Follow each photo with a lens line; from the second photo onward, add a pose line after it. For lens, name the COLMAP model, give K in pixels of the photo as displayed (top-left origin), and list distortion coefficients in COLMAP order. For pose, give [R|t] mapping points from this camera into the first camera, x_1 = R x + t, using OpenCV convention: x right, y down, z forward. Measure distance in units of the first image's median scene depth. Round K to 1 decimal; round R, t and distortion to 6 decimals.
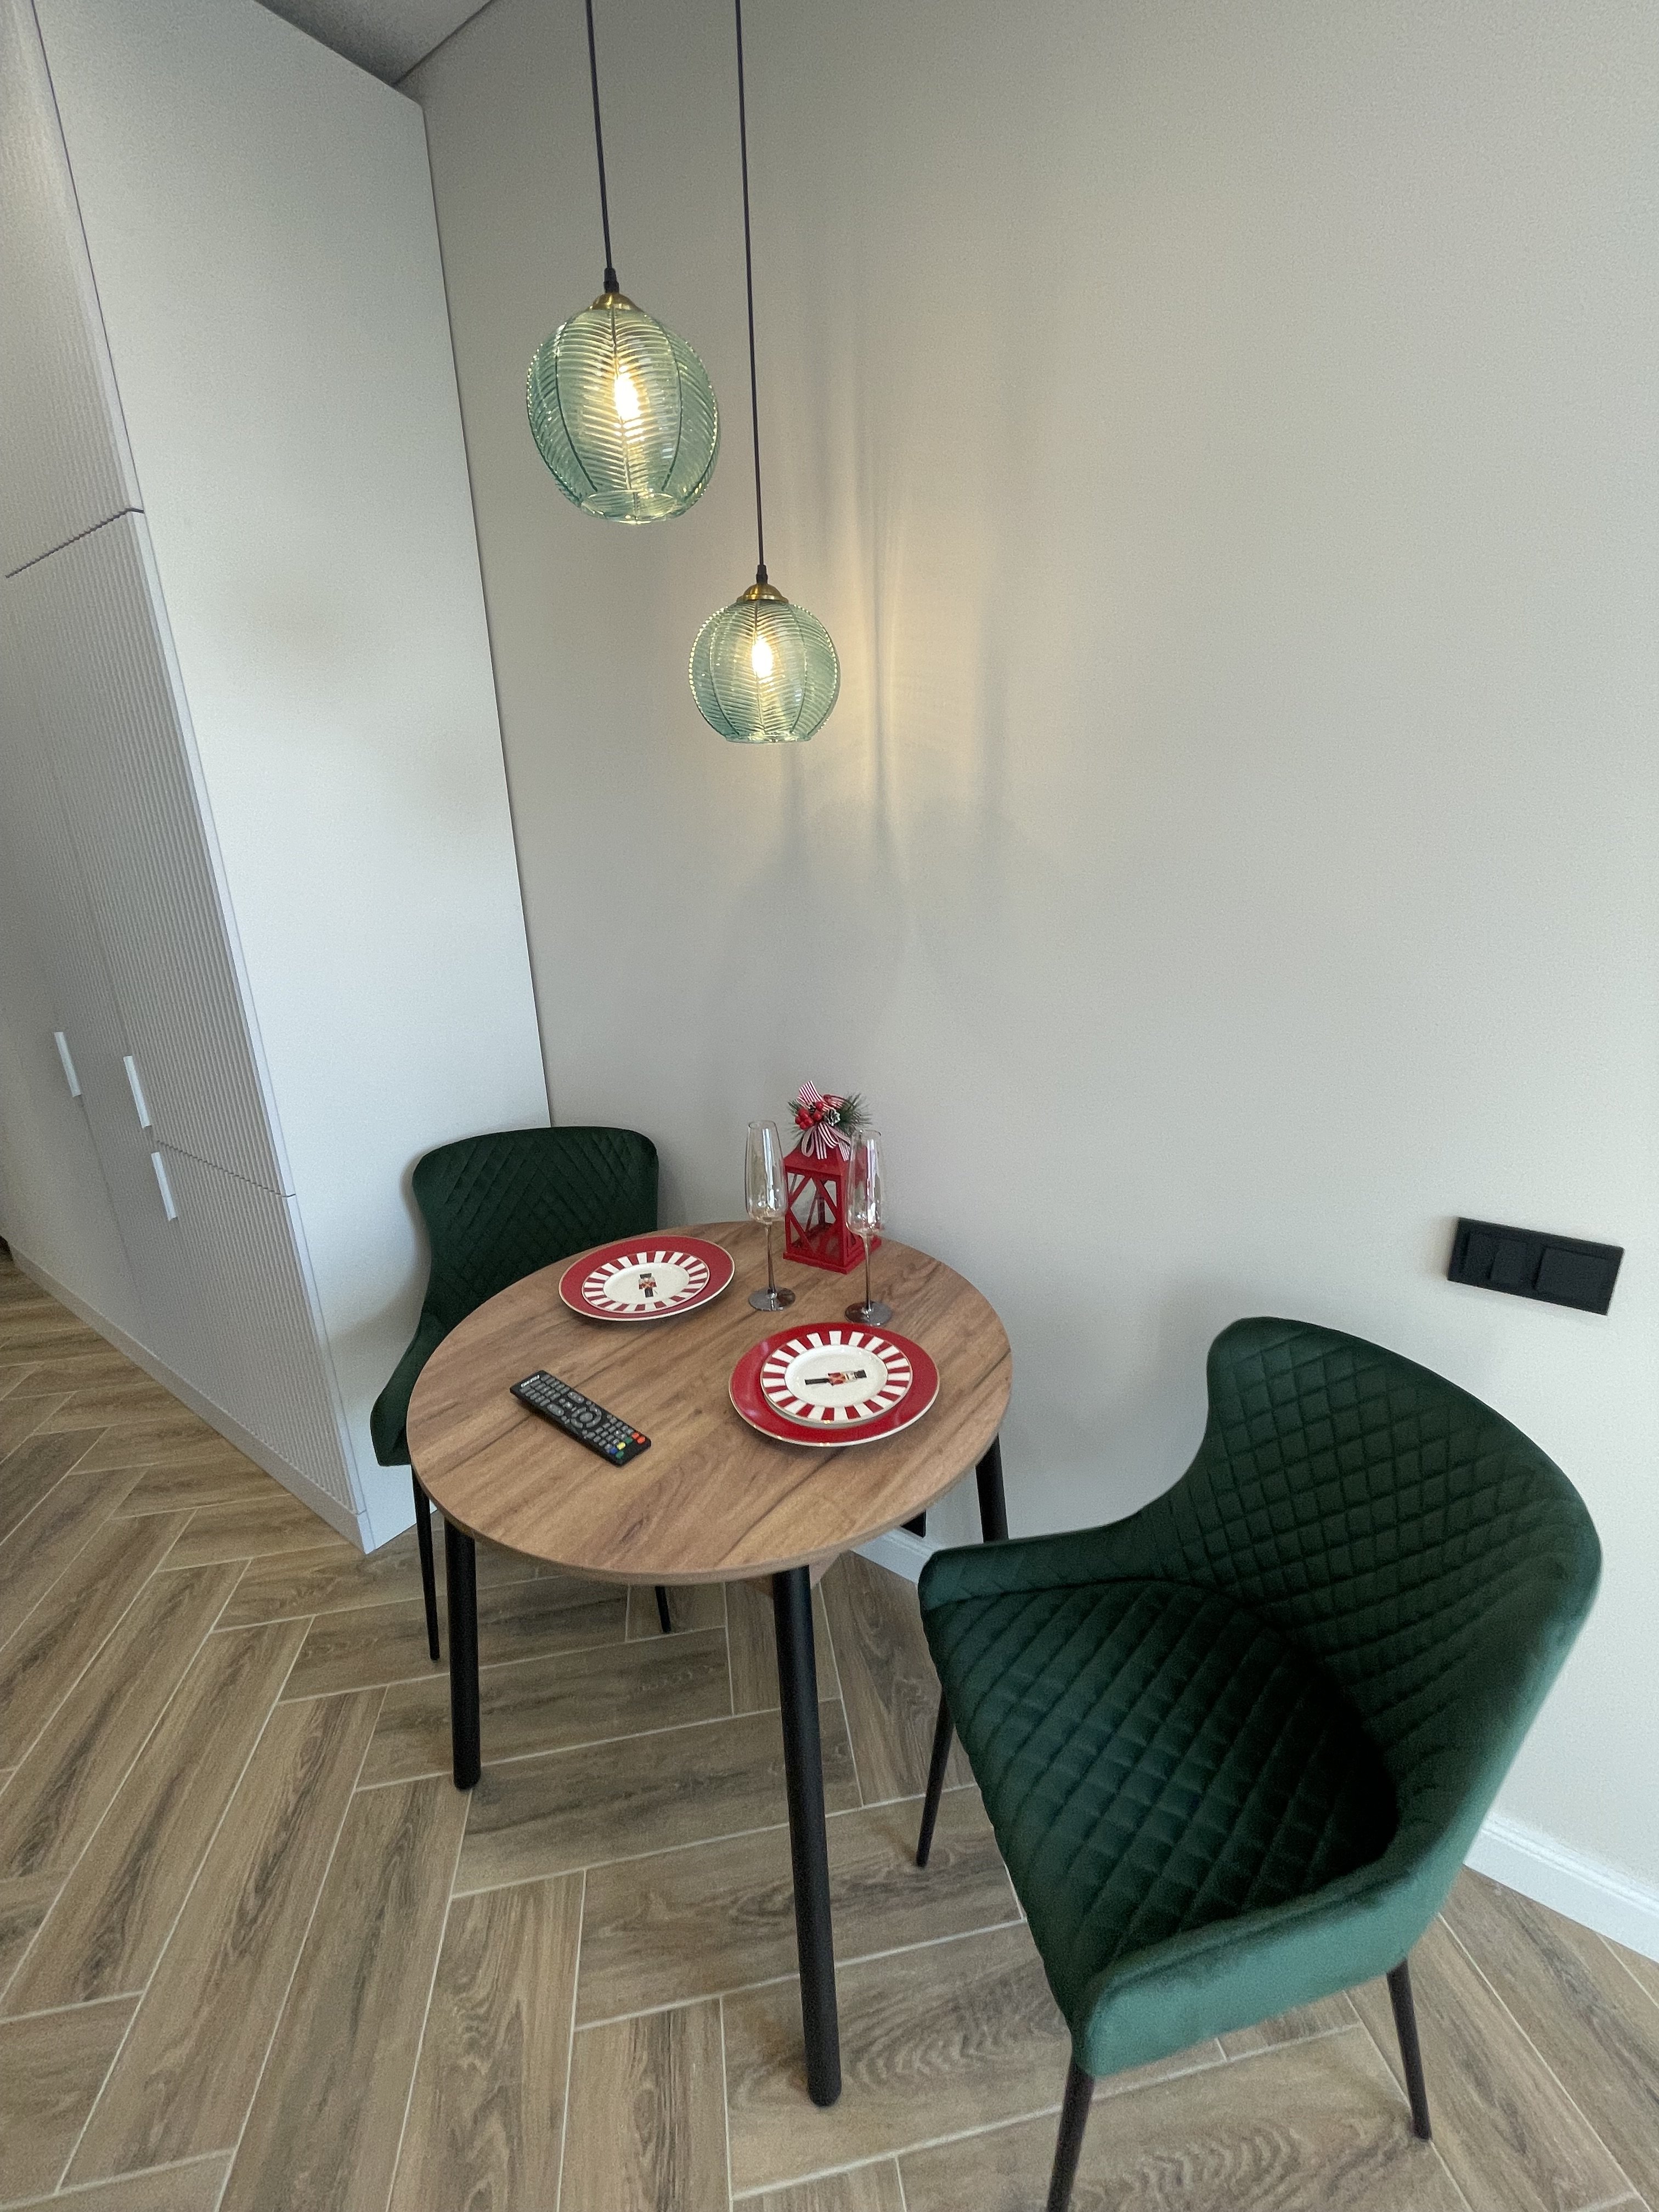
lens RADIAL K [[893.6, 0, 829.5], [0, 893.6, 1106.0], [0, 0, 1]] dist [0.000390, -0.000249]
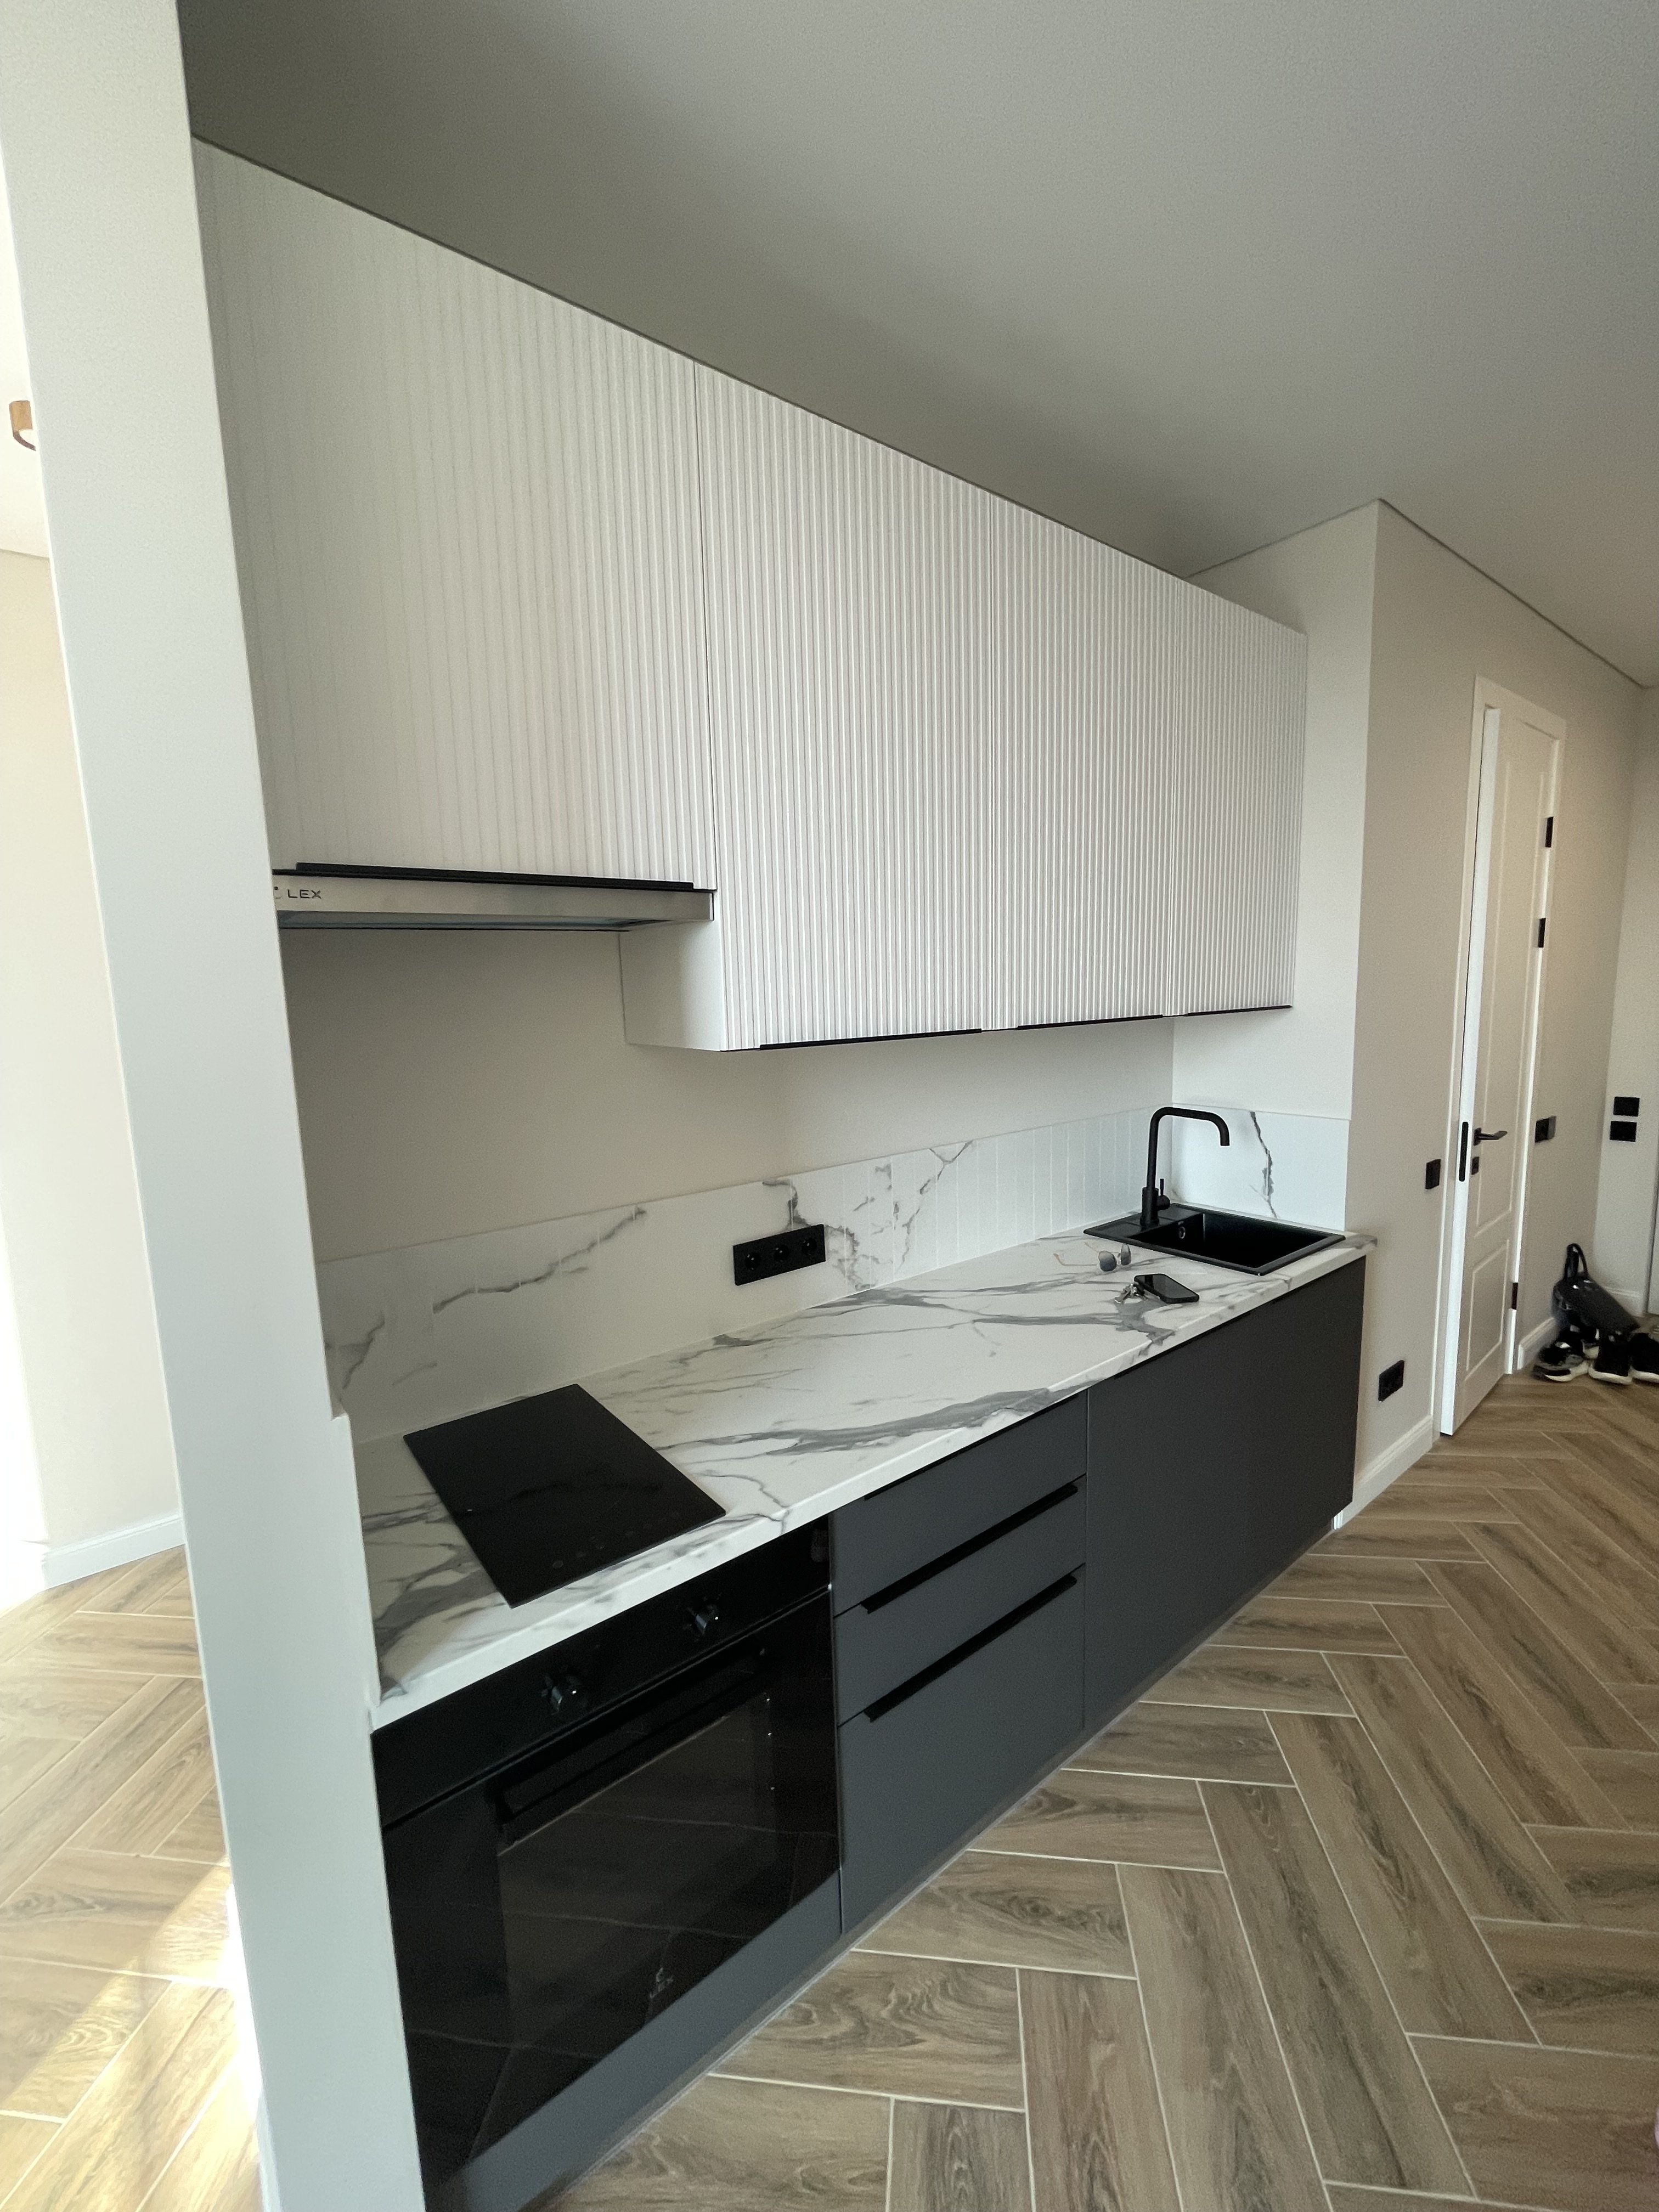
lens RADIAL K [[899.7, 0, 836.8], [0, 899.7, 1101.6], [0, 0, 1]] dist [-0.003442, -0.000232]
pose [[-0.306323, 0.154965, -0.939229, 0.312809], [-0.255479, 0.937080, 0.237933, -0.124366], [0.917004, 0.312838, -0.247459, 0.098705]]
